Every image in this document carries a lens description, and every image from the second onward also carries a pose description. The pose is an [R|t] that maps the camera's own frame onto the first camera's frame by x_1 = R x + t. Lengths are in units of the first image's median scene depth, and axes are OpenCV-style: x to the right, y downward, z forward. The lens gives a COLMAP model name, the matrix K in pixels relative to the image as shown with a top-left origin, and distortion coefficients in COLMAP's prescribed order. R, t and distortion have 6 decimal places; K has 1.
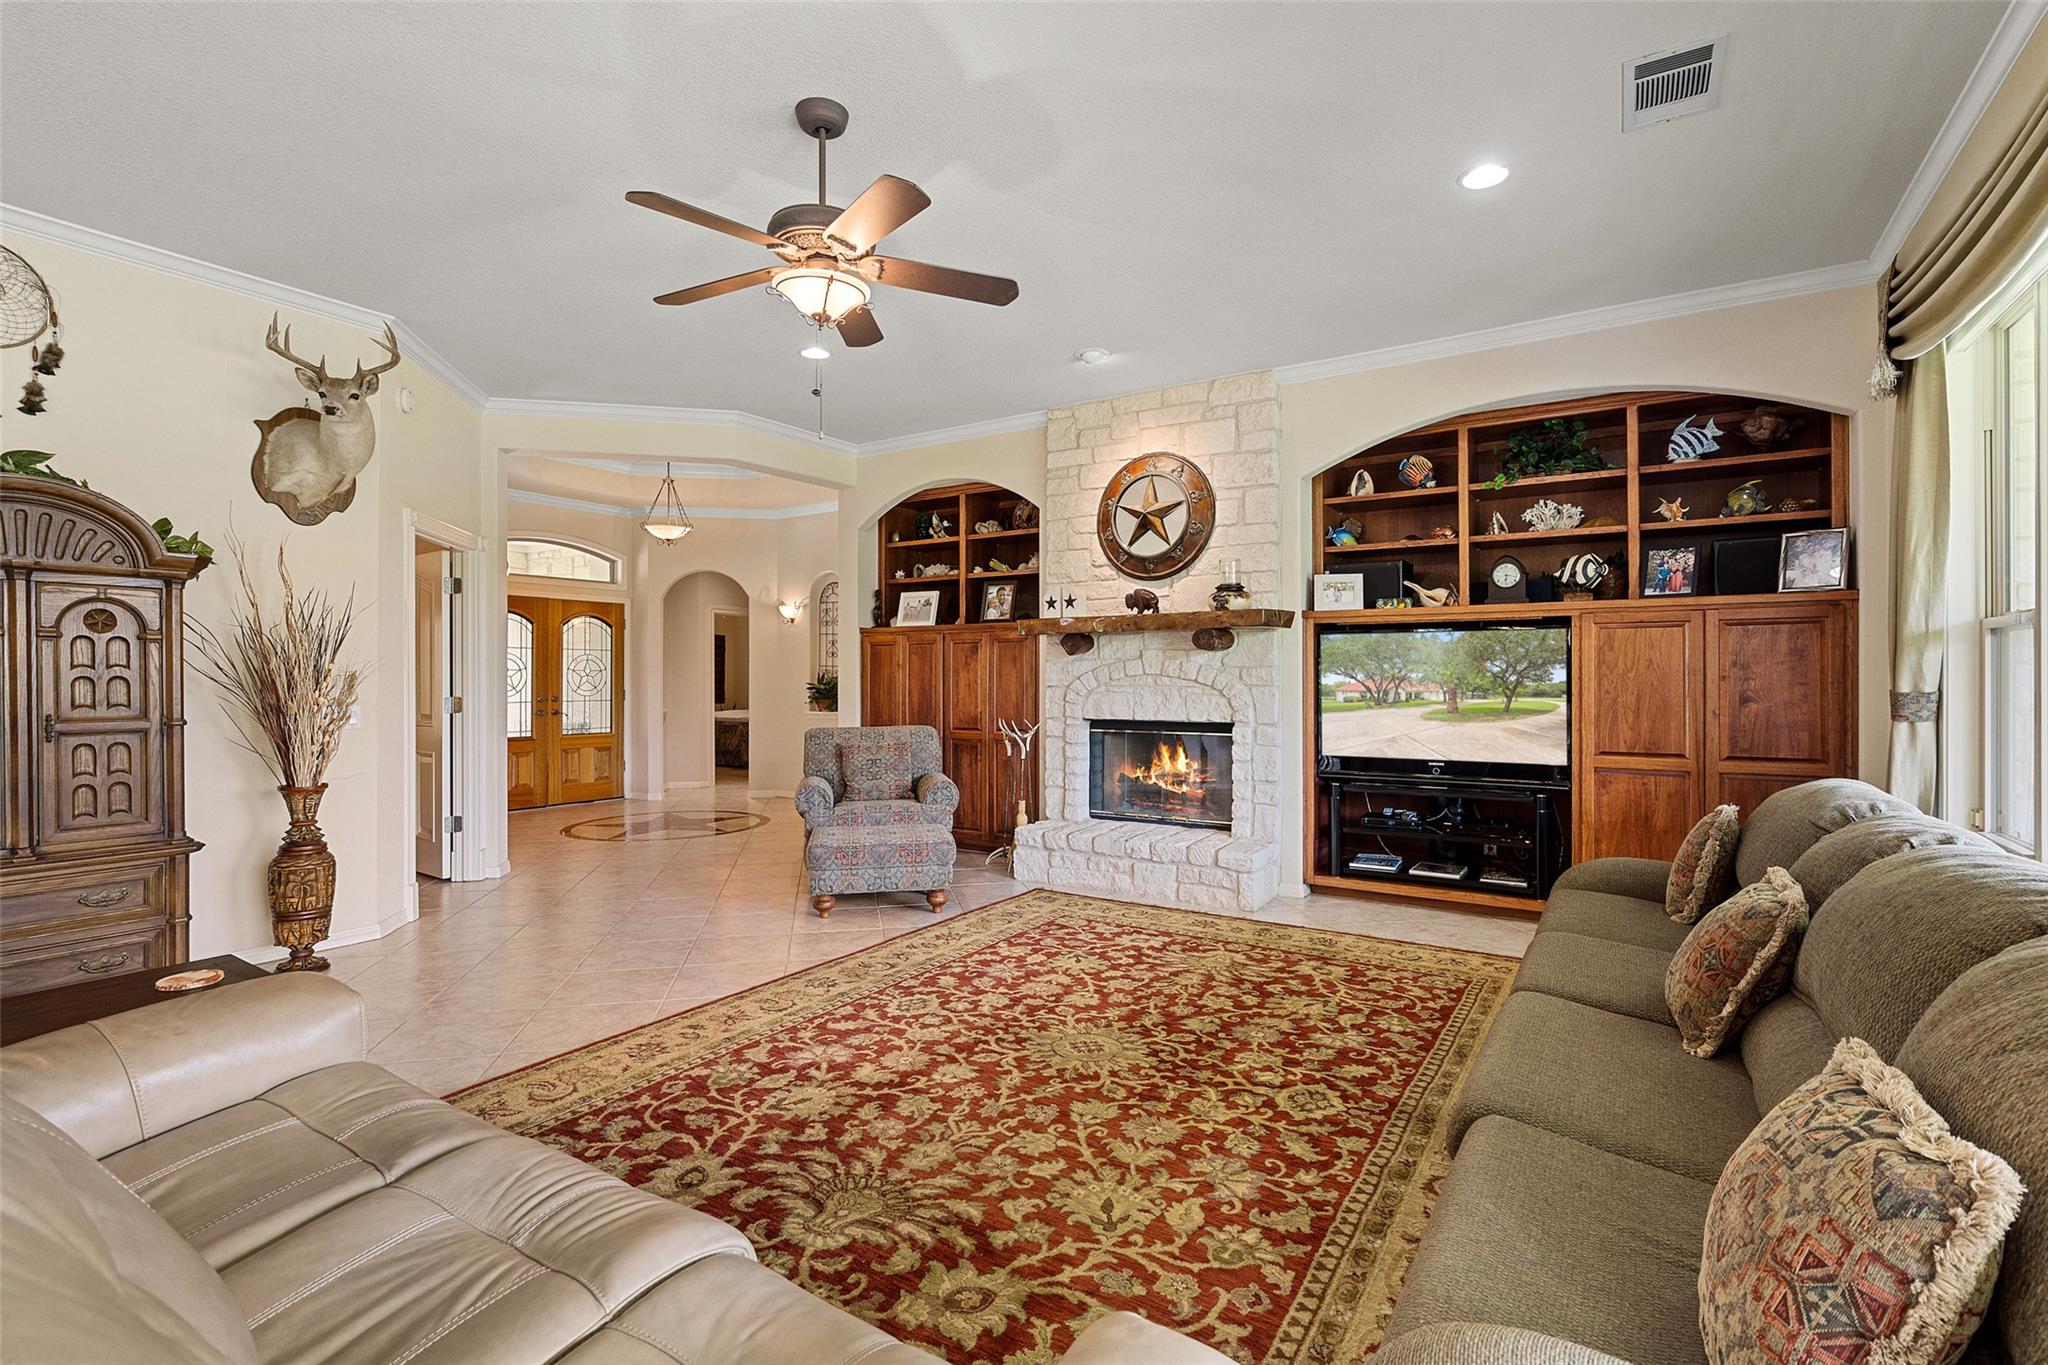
lens RADIAL K [[932.9, 0, 1027.0], [0, 932.9, 678.5], [0, 0, 1]] dist [-0.007581, 0.000319]
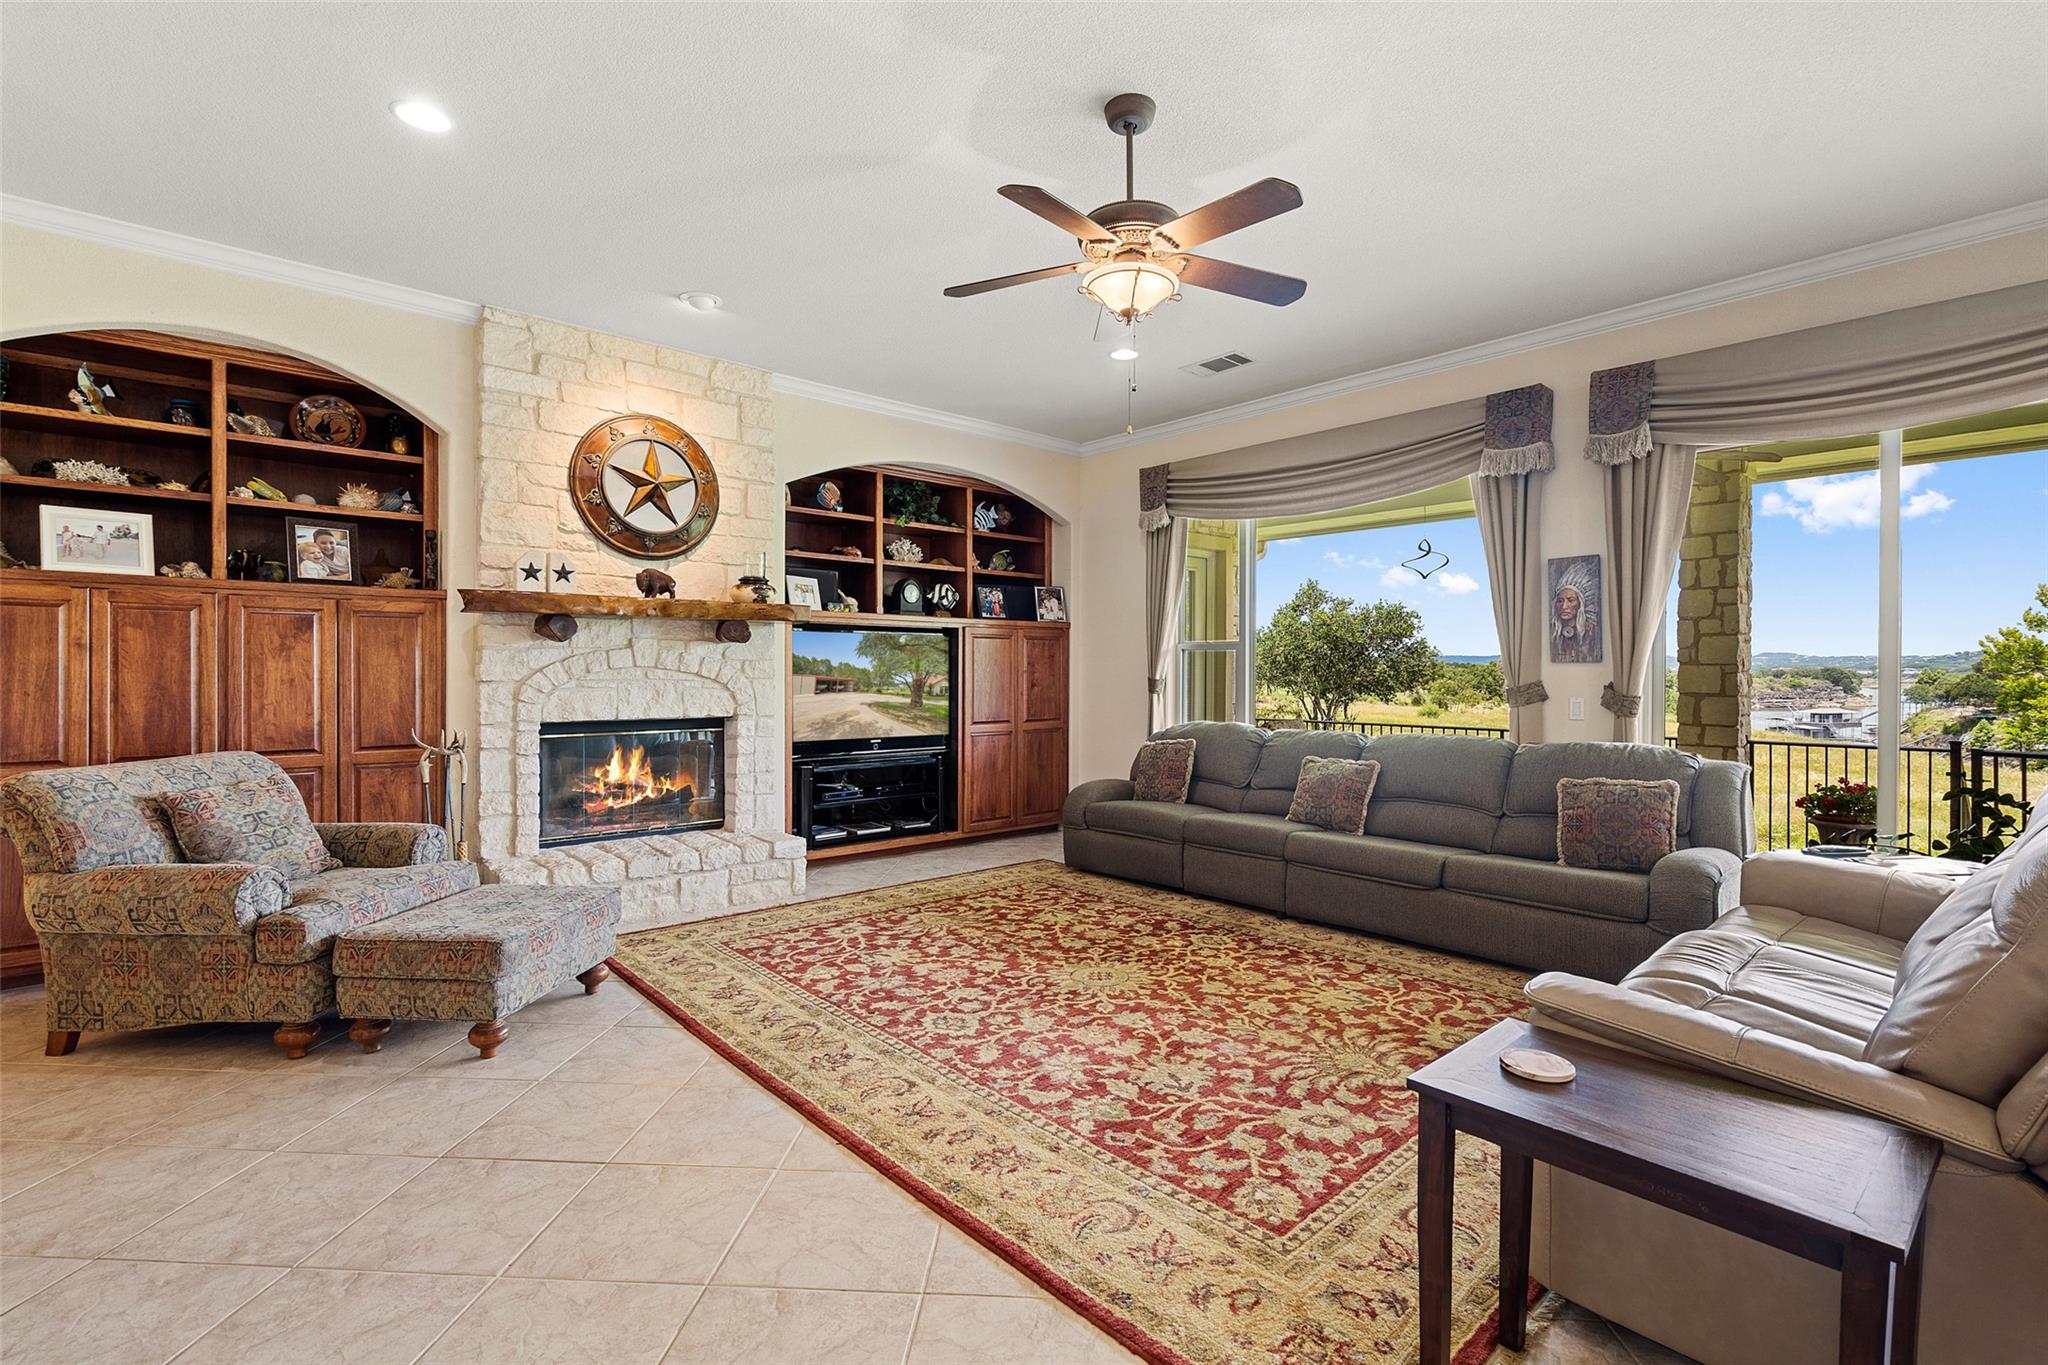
lens RADIAL K [[932.9, 0, 1023.0], [0, 932.9, 681.2], [0, 0, 1]] dist [-0.007581, 0.000319]
pose [[0.262935, -0.009878, 0.964763, -0.819277], [-0.003094, 0.999934, 0.011081, -0.002100], [-0.964809, -0.005899, 0.262887, 0.564023]]
